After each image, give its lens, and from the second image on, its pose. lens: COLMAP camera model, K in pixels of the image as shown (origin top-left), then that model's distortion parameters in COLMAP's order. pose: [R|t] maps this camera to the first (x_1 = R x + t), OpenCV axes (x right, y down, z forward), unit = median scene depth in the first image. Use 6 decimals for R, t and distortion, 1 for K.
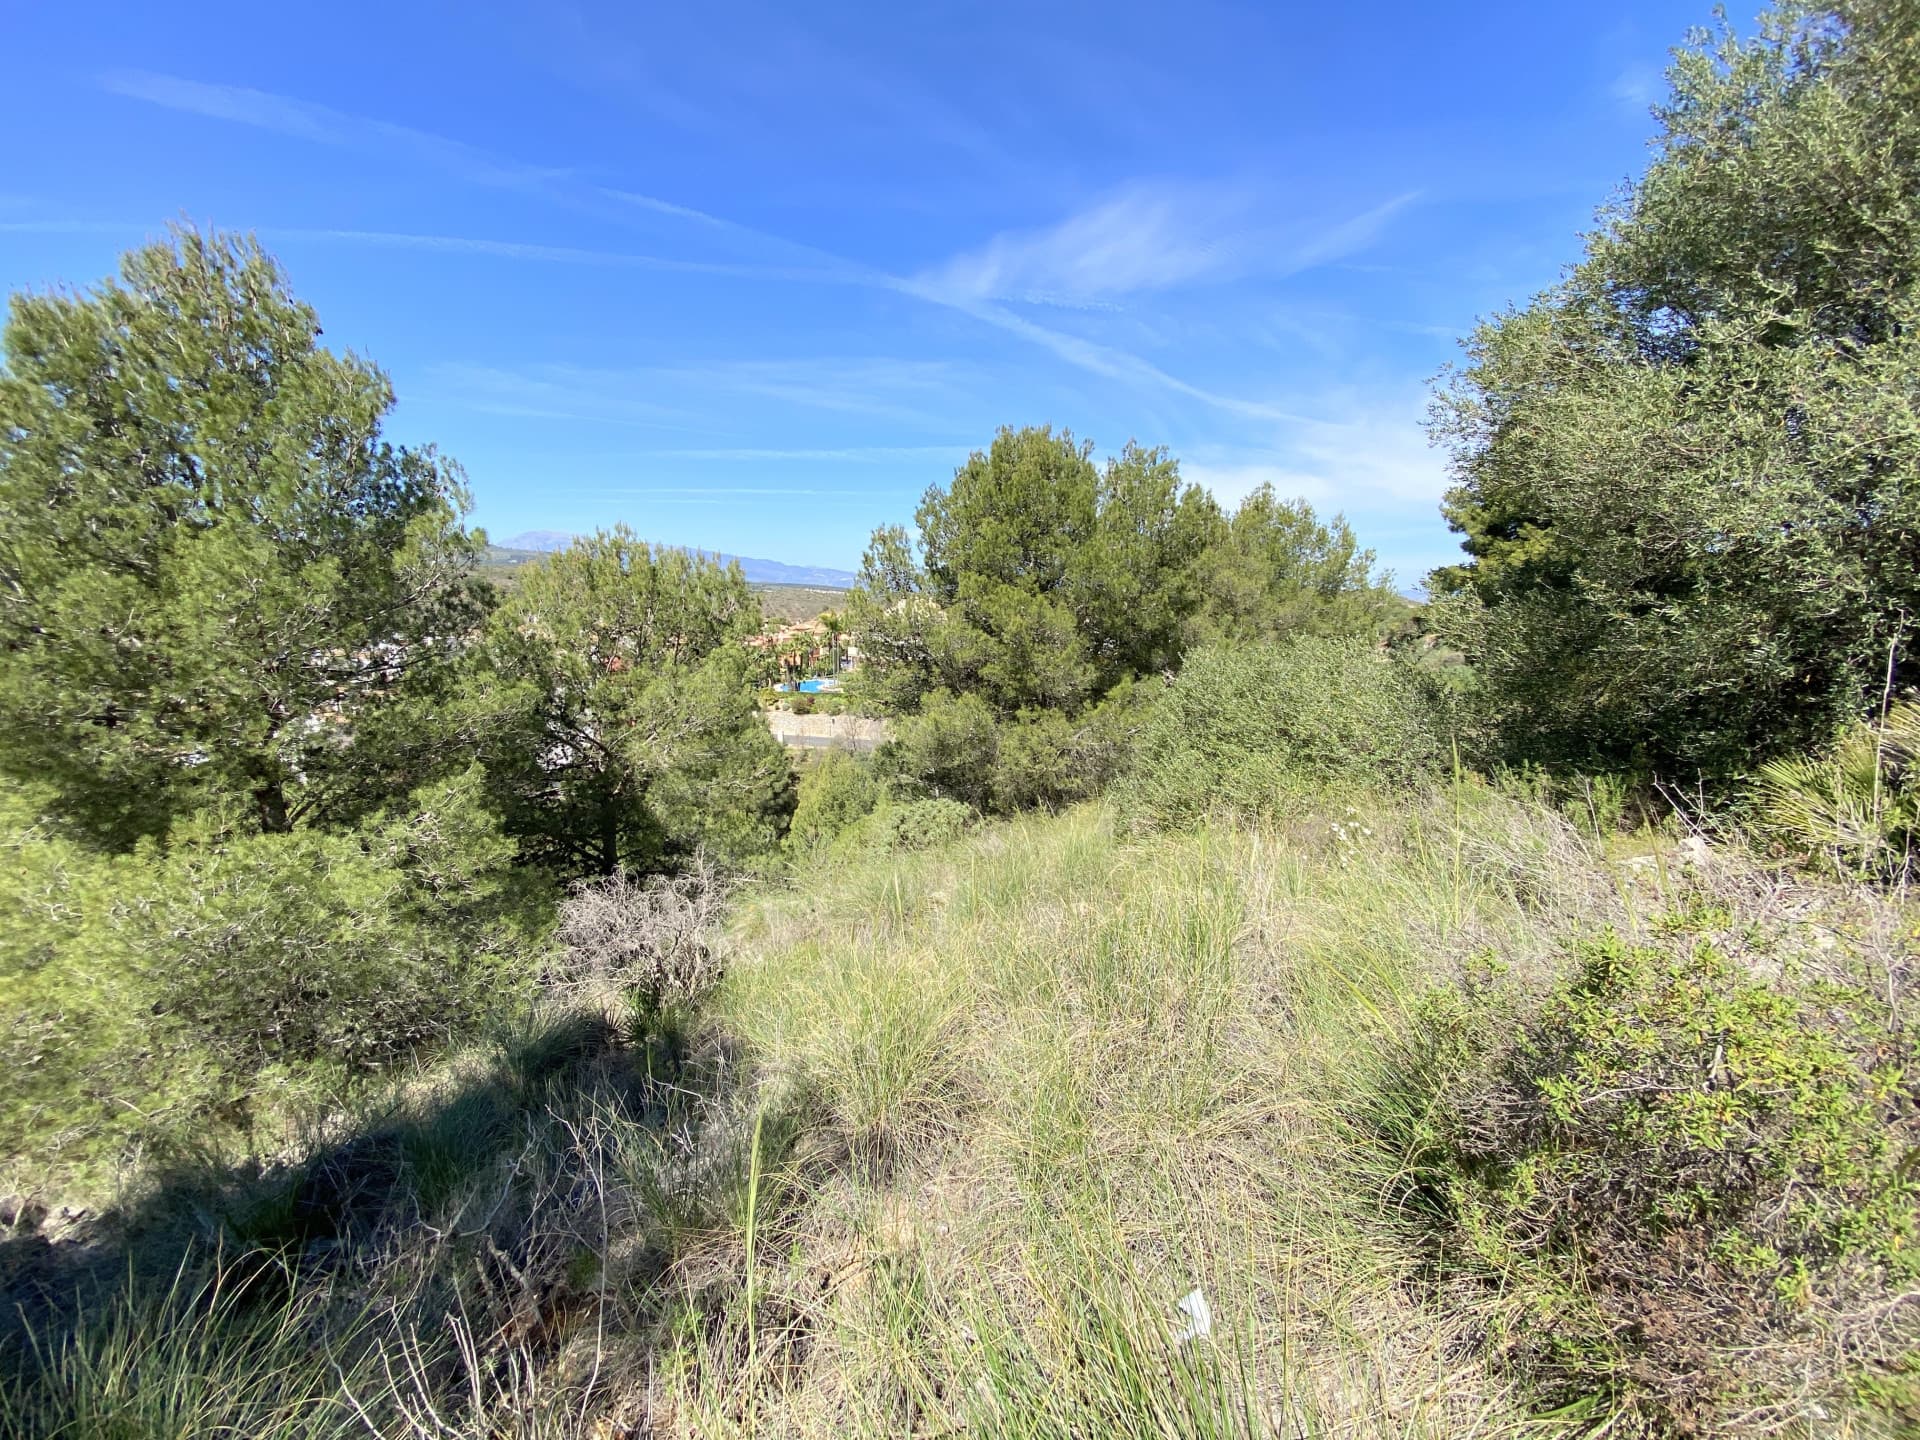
lens RADIAL K [[768.0, 0, 980.1], [0, 768.0, 728.5], [0, 0, 1]] dist [-0.001787, -0.011678]
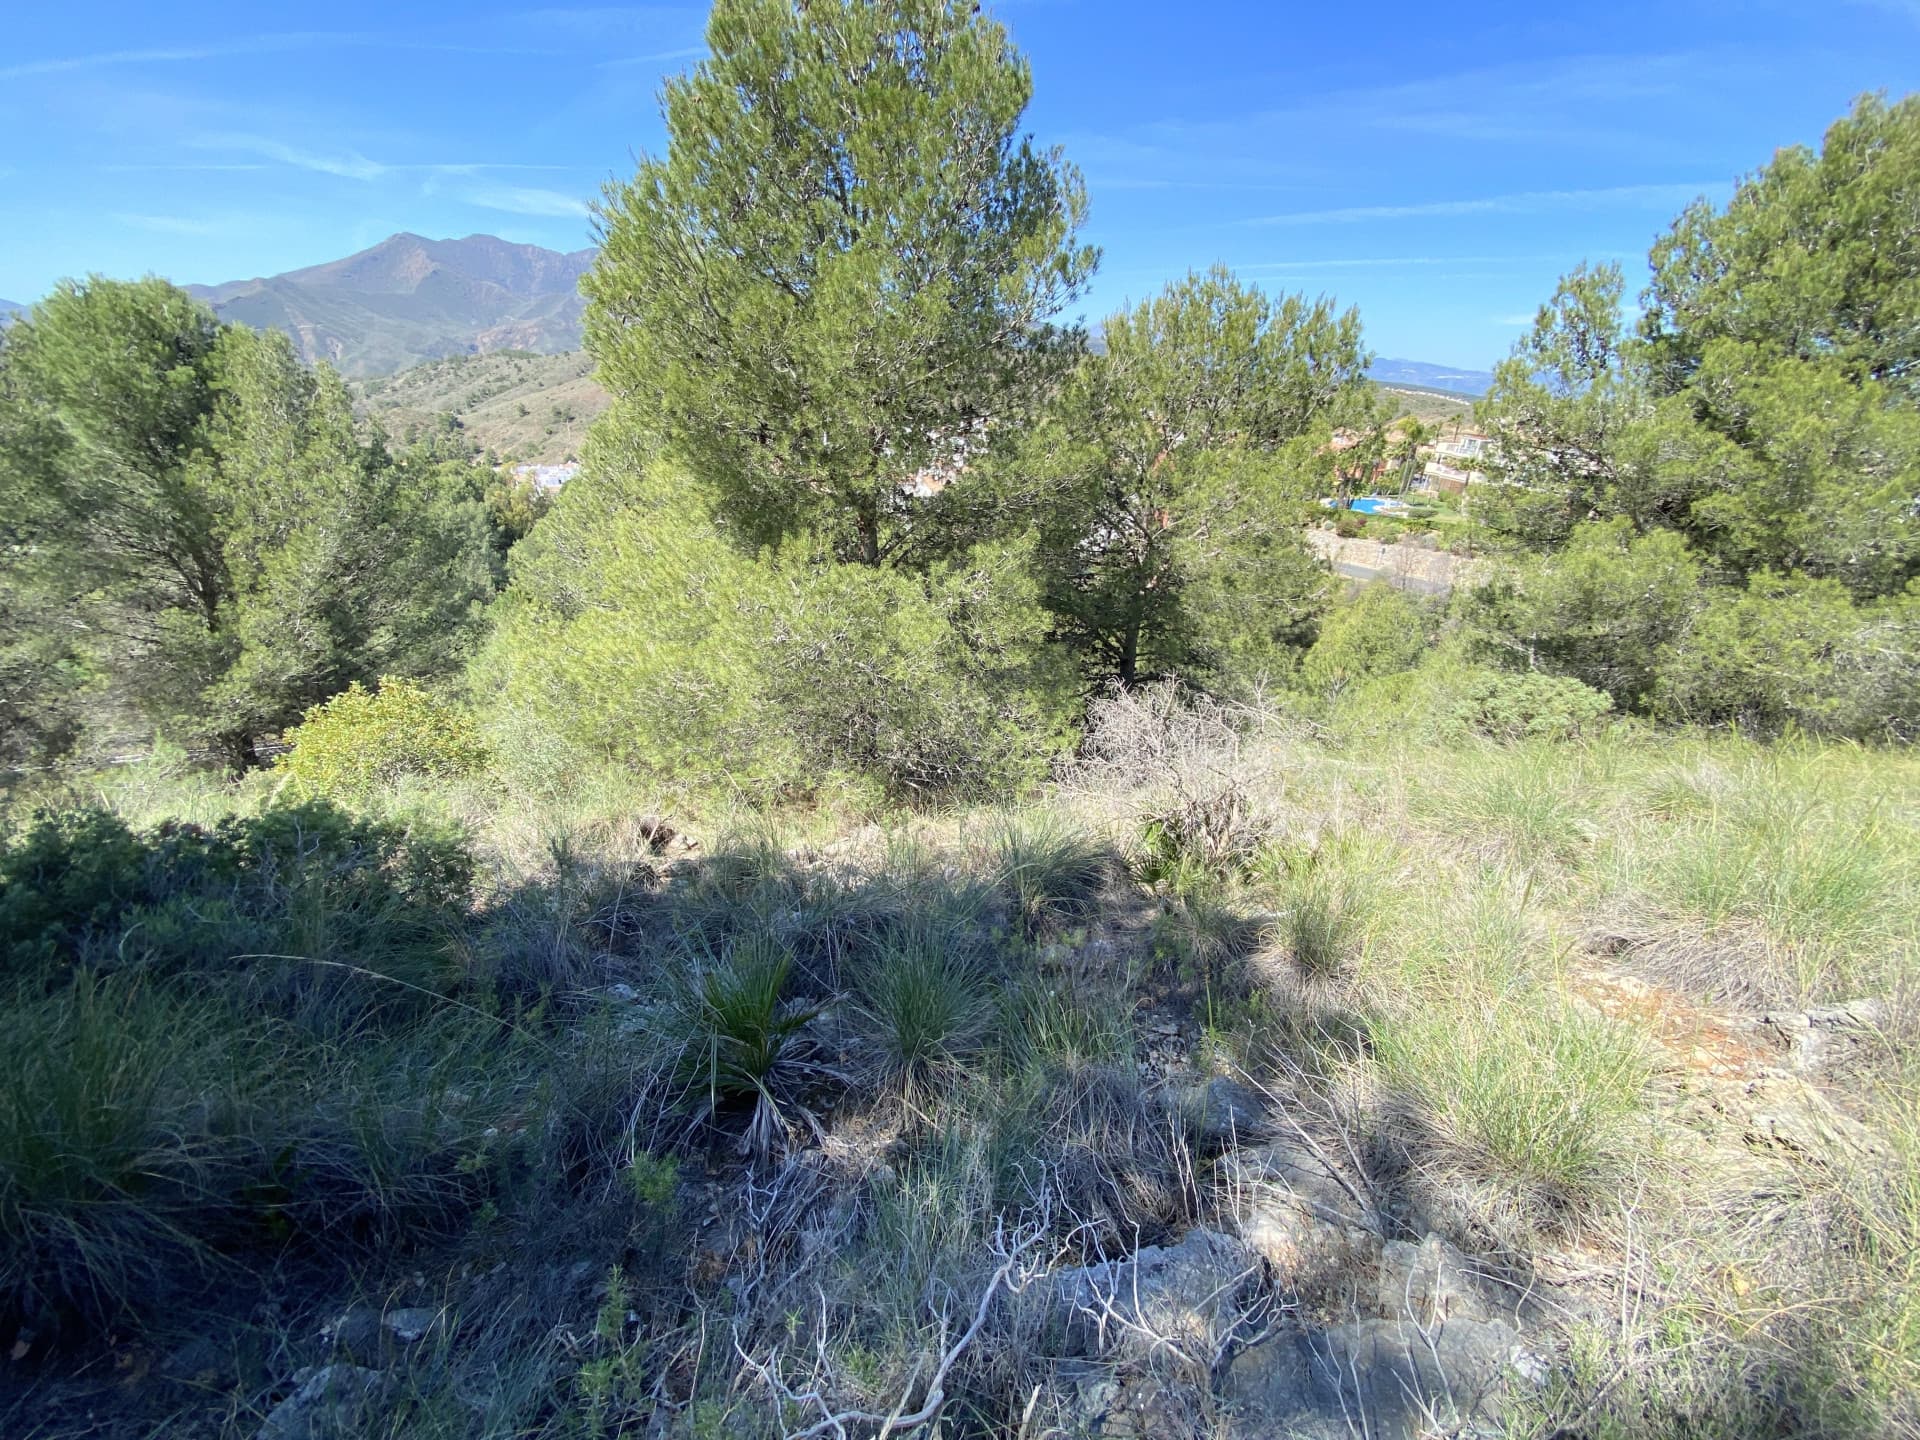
lens RADIAL K [[768.0, 0, 958.4], [0, 768.0, 710.9], [0, 0, 1]] dist [-0.001787, -0.011678]
pose [[0.772877, 0.270231, -0.574139, -0.100470], [-0.140194, 0.955148, 0.260839, 0.022737], [0.618875, -0.121106, 0.776097, 0.147548]]
